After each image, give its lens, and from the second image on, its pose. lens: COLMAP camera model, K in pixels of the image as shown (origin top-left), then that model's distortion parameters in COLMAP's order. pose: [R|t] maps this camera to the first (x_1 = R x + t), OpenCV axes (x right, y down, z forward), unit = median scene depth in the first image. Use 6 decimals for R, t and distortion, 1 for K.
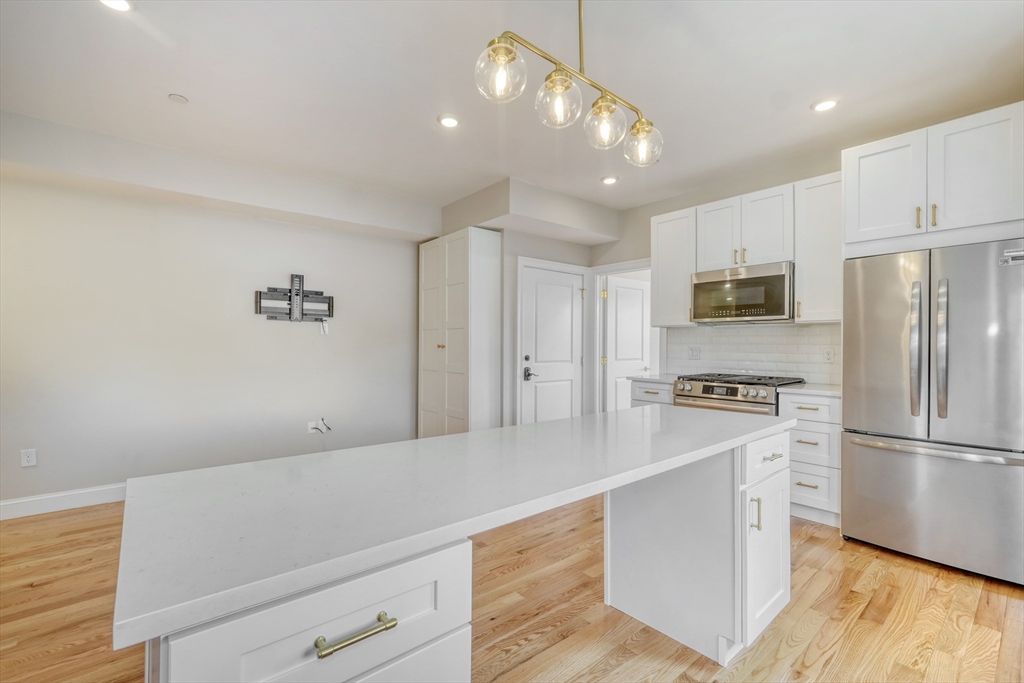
lens RADIAL K [[437.9, 0, 512.0], [0, 437.9, 341.5], [0, 0, 1]] dist [-0.001935, -0.000157]
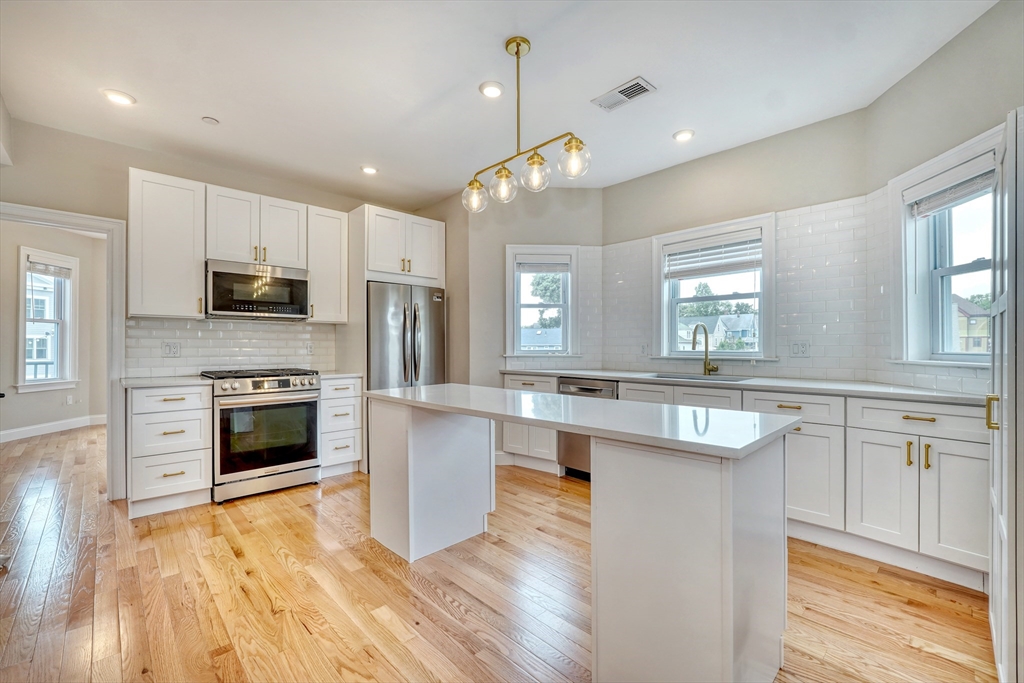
lens RADIAL K [[443.4, 0, 514.2], [0, 443.4, 347.5], [0, 0, 1]] dist [0.000774, 0.000175]
pose [[-0.067491, -0.009416, 0.997675, -0.618576], [-0.006867, 0.999936, 0.008973, 0.013053], [-0.997696, -0.006246, -0.067551, 0.520811]]
